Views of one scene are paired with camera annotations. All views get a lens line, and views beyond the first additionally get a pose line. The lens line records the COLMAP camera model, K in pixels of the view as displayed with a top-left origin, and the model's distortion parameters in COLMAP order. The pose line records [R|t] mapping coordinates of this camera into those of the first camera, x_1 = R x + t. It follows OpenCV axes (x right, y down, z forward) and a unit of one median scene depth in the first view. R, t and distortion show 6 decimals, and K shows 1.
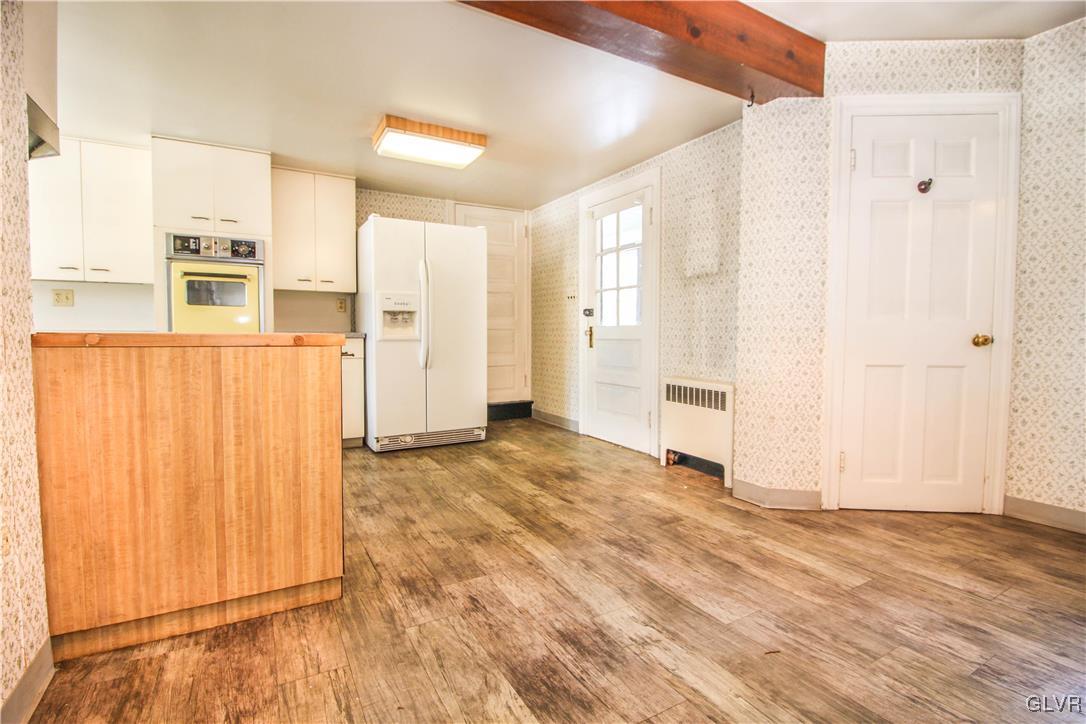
lens RADIAL K [[504.5, 0, 544.3], [0, 504.5, 359.1], [0, 0, 1]] dist [0.000039, -0.013410]
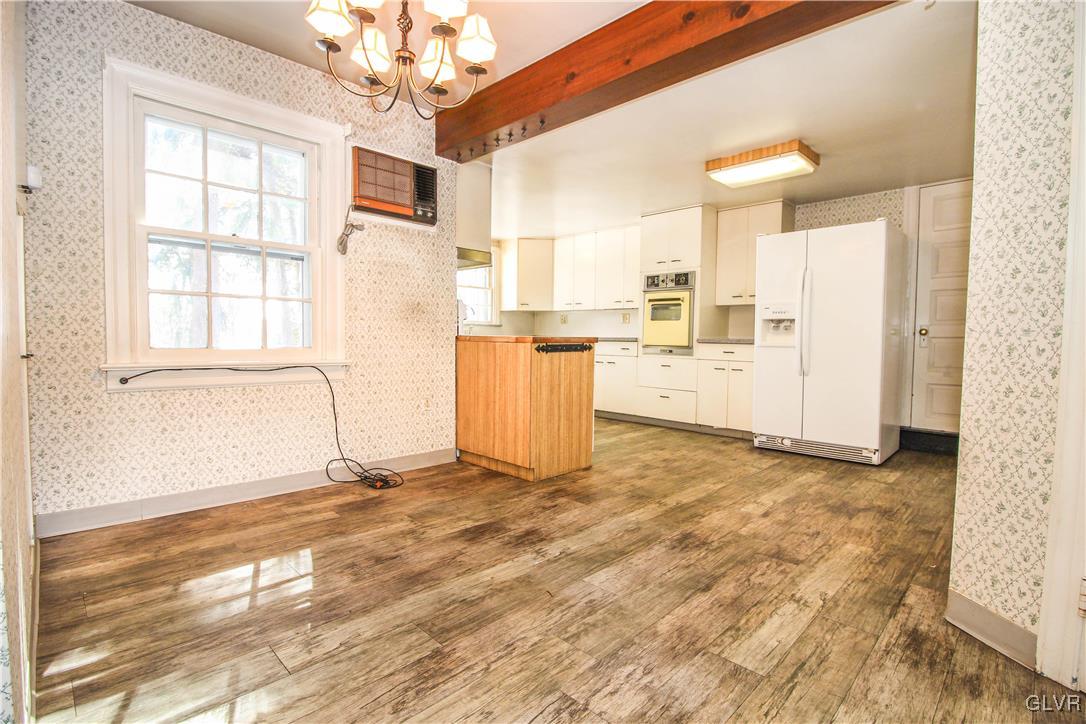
lens RADIAL K [[511.5, 0, 545.2], [0, 511.5, 363.3], [0, 0, 1]] dist [0.000933, -0.015013]
pose [[0.270052, 0.047399, -0.961678, 1.086181], [-0.061164, 0.997615, 0.031994, -0.012015], [0.960901, 0.050180, 0.272307, 0.413961]]
